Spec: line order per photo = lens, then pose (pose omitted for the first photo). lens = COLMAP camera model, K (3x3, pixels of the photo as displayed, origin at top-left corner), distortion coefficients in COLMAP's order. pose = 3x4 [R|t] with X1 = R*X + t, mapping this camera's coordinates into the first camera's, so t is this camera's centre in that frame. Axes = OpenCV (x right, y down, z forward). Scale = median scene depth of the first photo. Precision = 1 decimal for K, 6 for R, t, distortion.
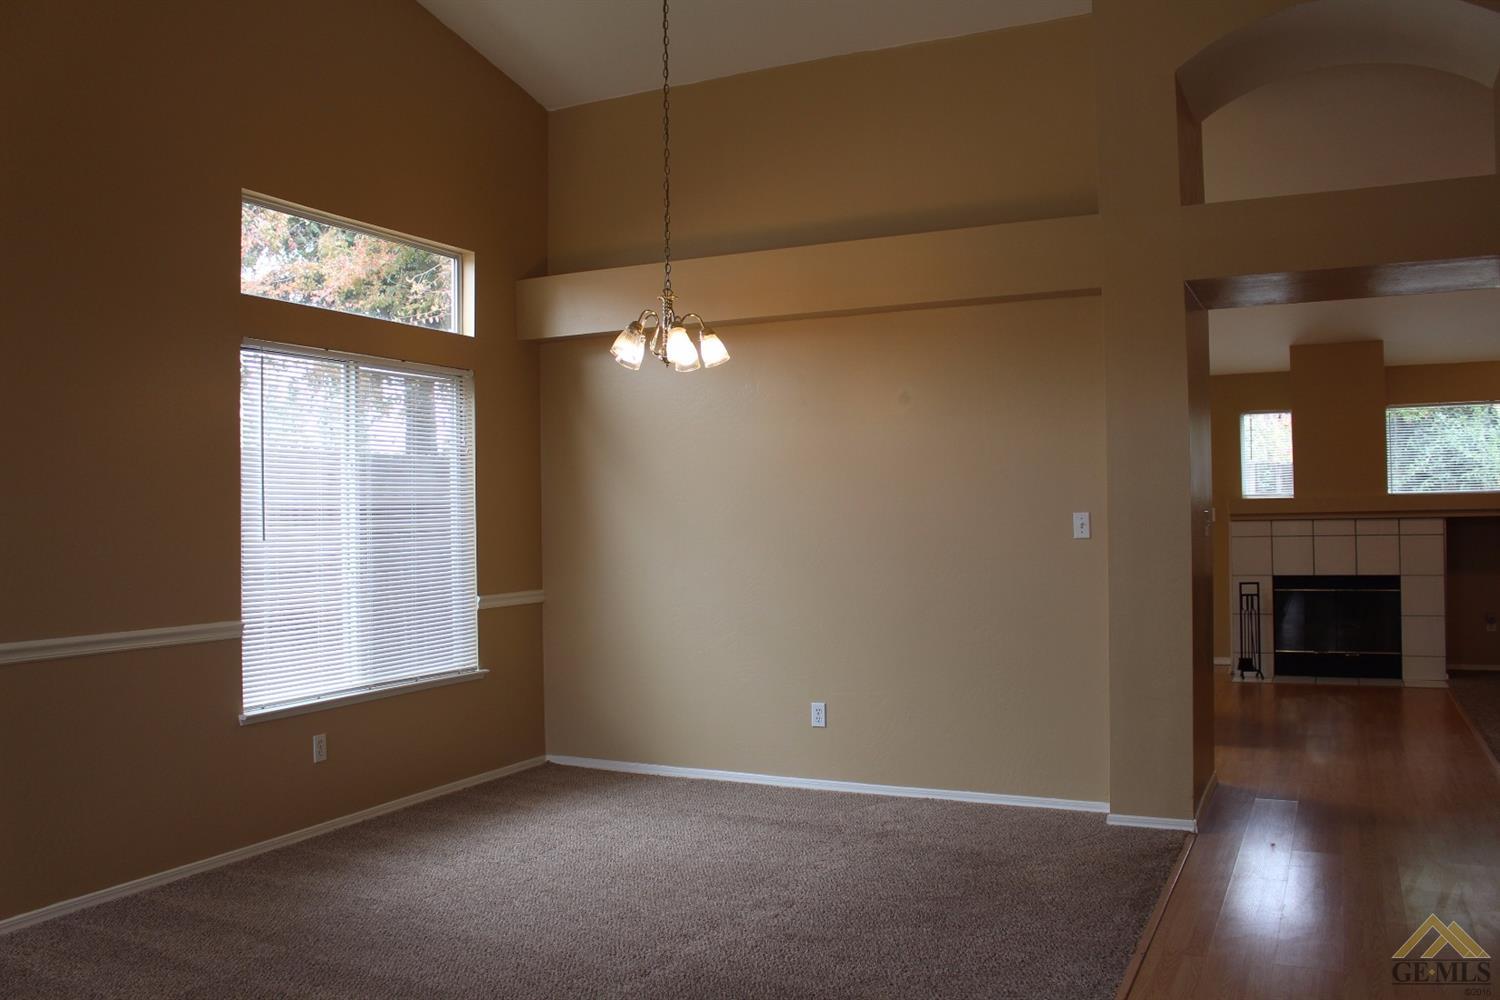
lens RADIAL K [[1259.1, 0, 740.1], [0, 1259.1, 487.9], [0, 0, 1]] dist [-0.144714, 0.106017]
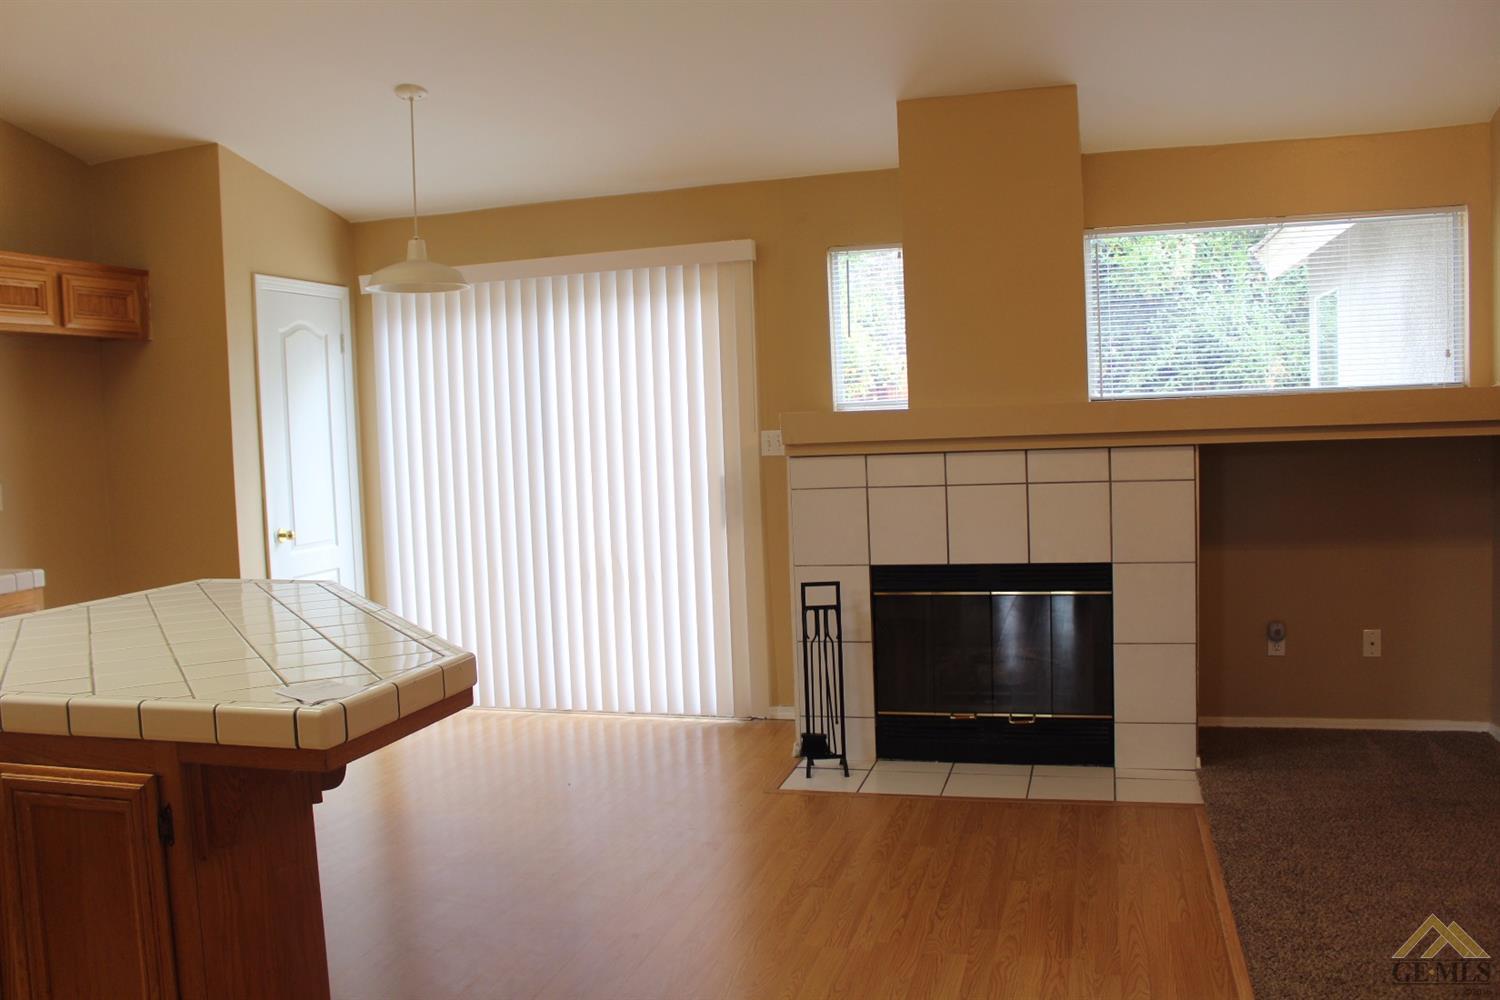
lens RADIAL K [[1259.1, 0, 753.8], [0, 1259.1, 493.7], [0, 0, 1]] dist [-0.144714, 0.106017]
pose [[0.982799, -0.032502, 0.181793, 0.405388], [0.018772, 0.996874, 0.076744, 0.002582], [-0.183719, -0.072012, 0.980337, 0.699417]]
